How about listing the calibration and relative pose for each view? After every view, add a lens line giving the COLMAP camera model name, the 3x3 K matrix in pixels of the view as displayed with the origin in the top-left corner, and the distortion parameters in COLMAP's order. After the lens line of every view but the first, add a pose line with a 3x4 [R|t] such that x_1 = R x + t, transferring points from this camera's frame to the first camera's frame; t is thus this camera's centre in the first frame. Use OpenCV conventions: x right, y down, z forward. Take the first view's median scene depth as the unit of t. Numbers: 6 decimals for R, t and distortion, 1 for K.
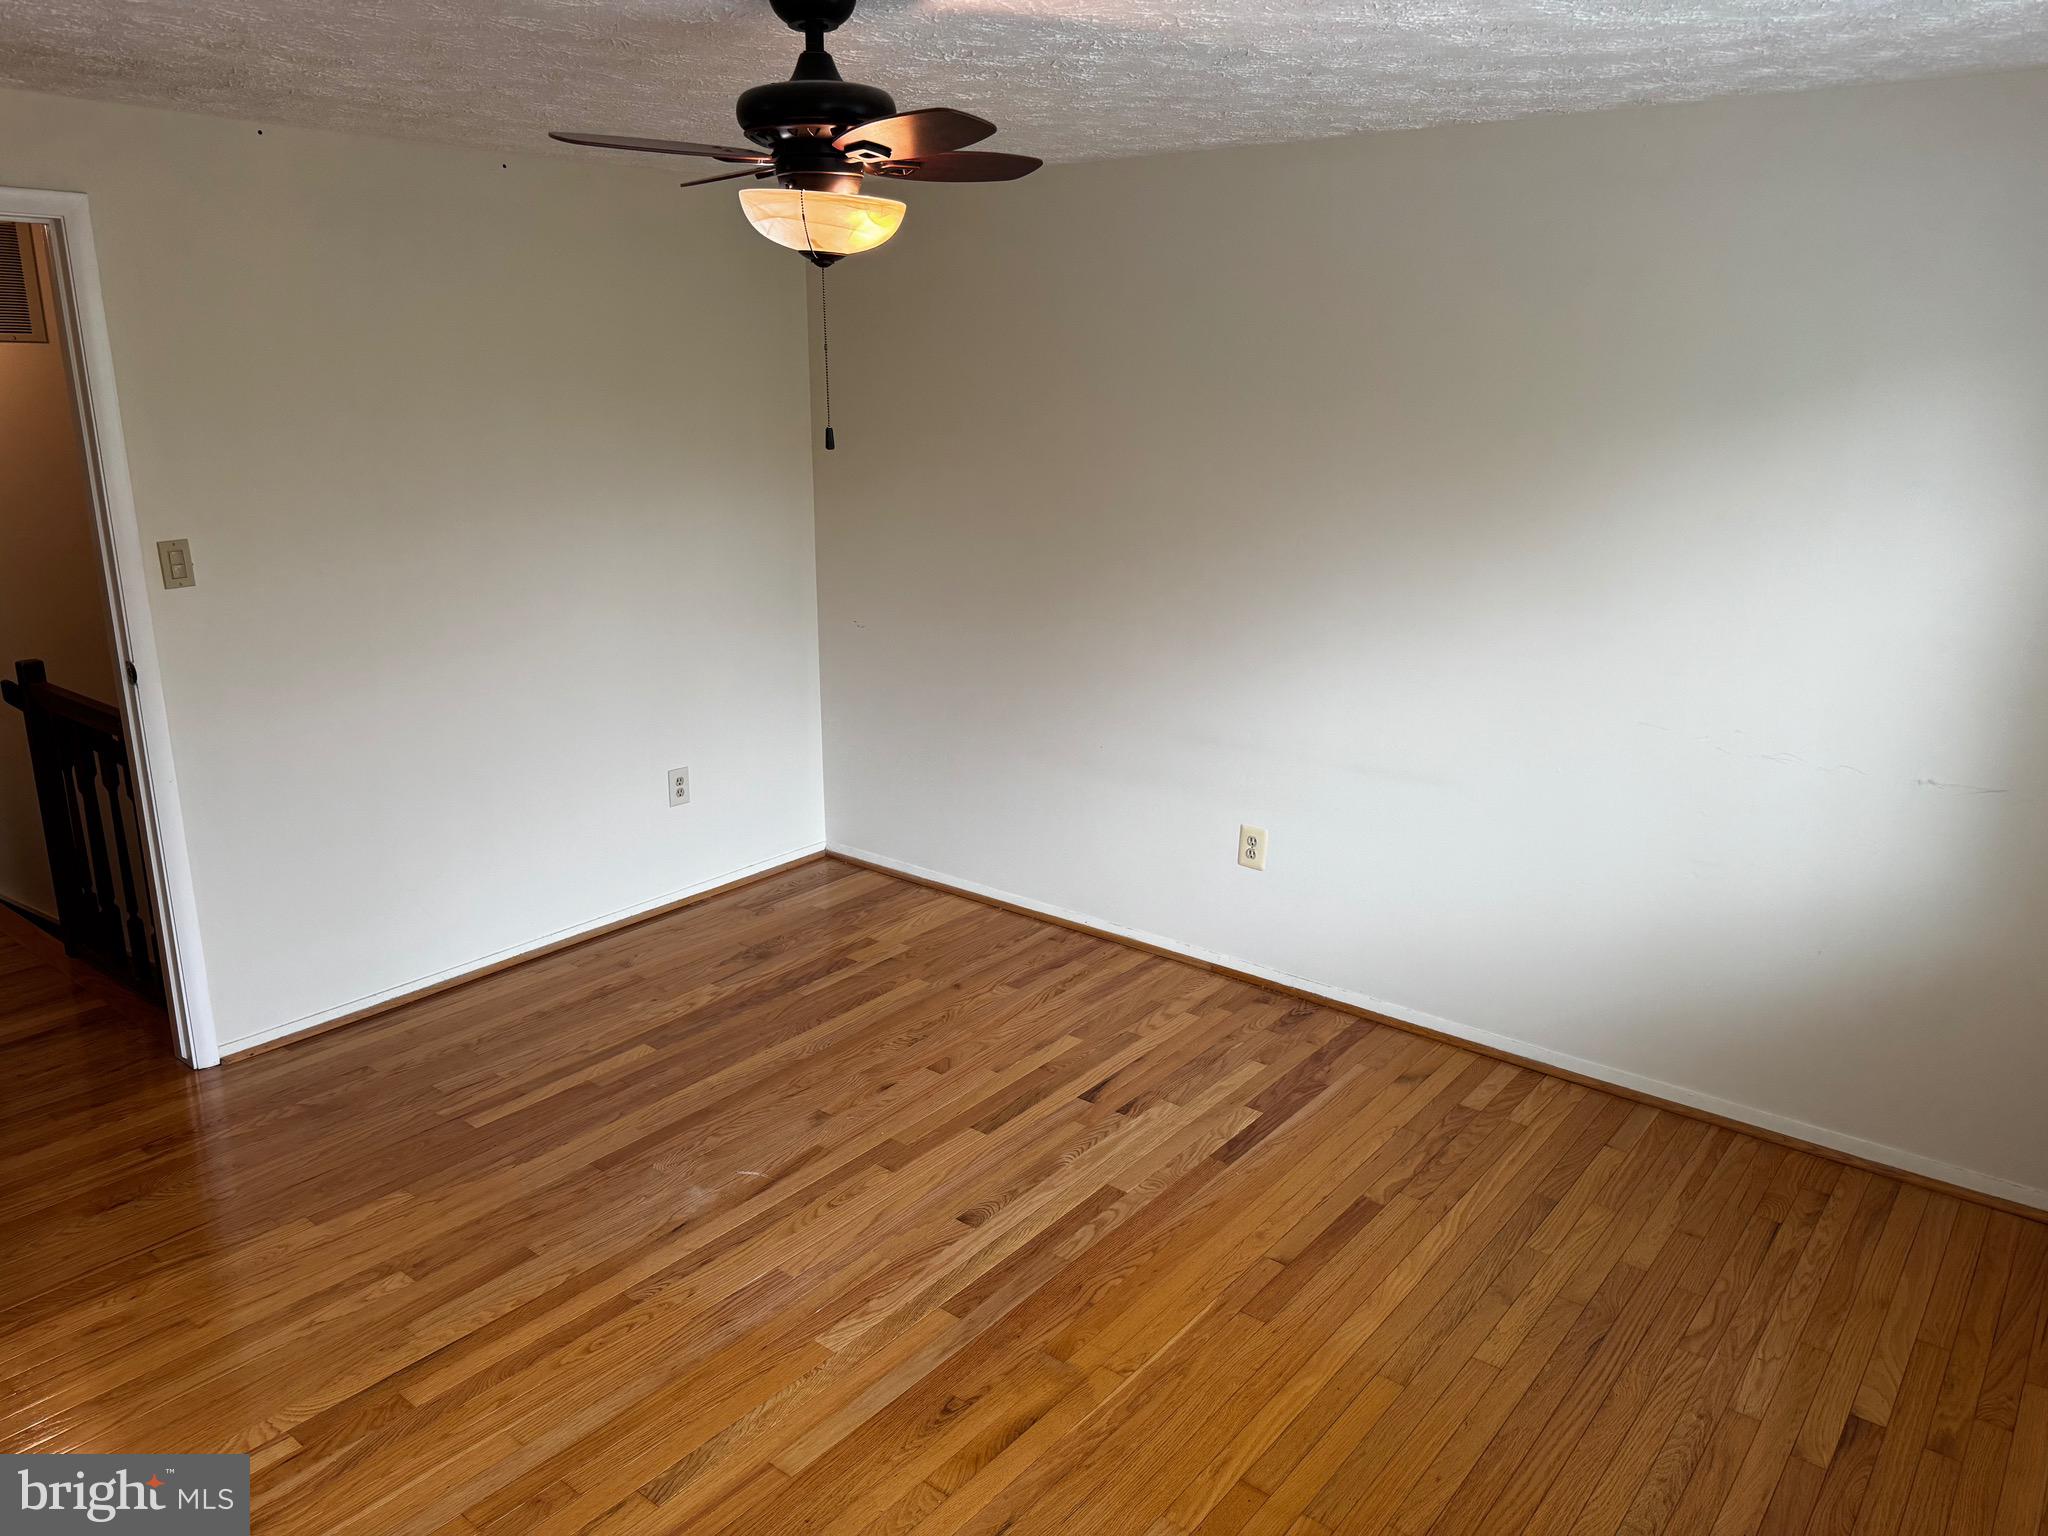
lens RADIAL K [[1455.4, 0, 1024.0], [0, 1455.4, 767.6], [0, 0, 1]] dist [0.009988, -0.016050]
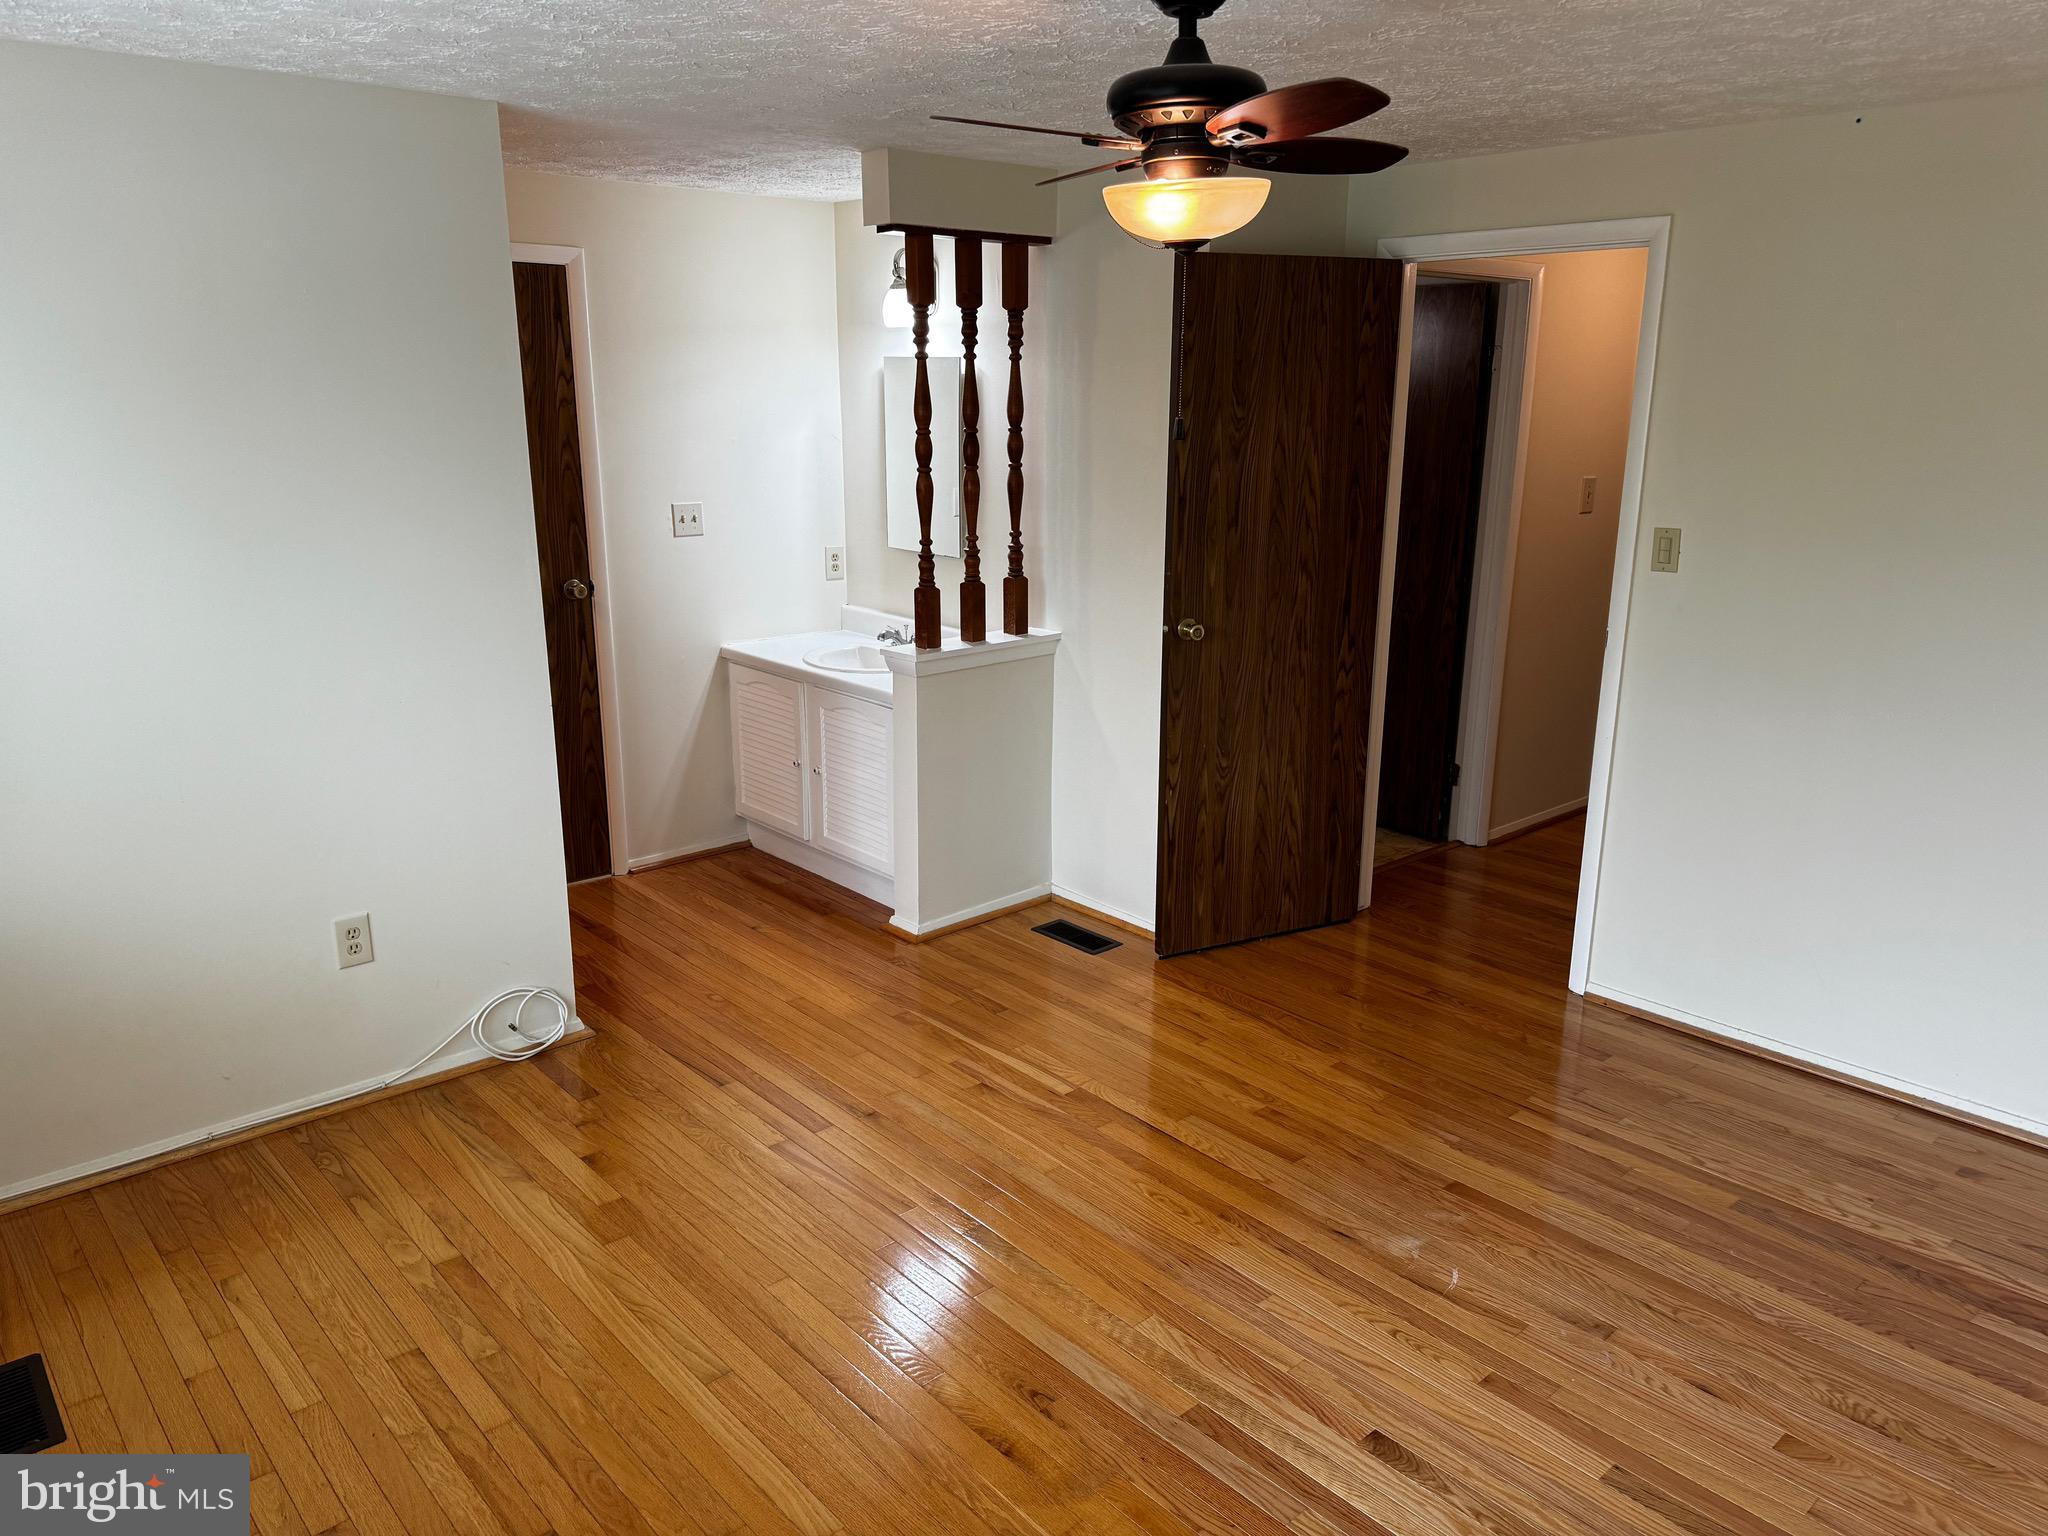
lens RADIAL K [[1455.4, 0, 1023.0], [0, 1455.4, 770.4], [0, 0, 1]] dist [0.009988, -0.016050]
pose [[-0.188999, 0.246790, -0.950460, 0.617546], [-0.257959, 0.921433, 0.290549, -0.190275], [0.947489, 0.300093, -0.110488, 0.751940]]
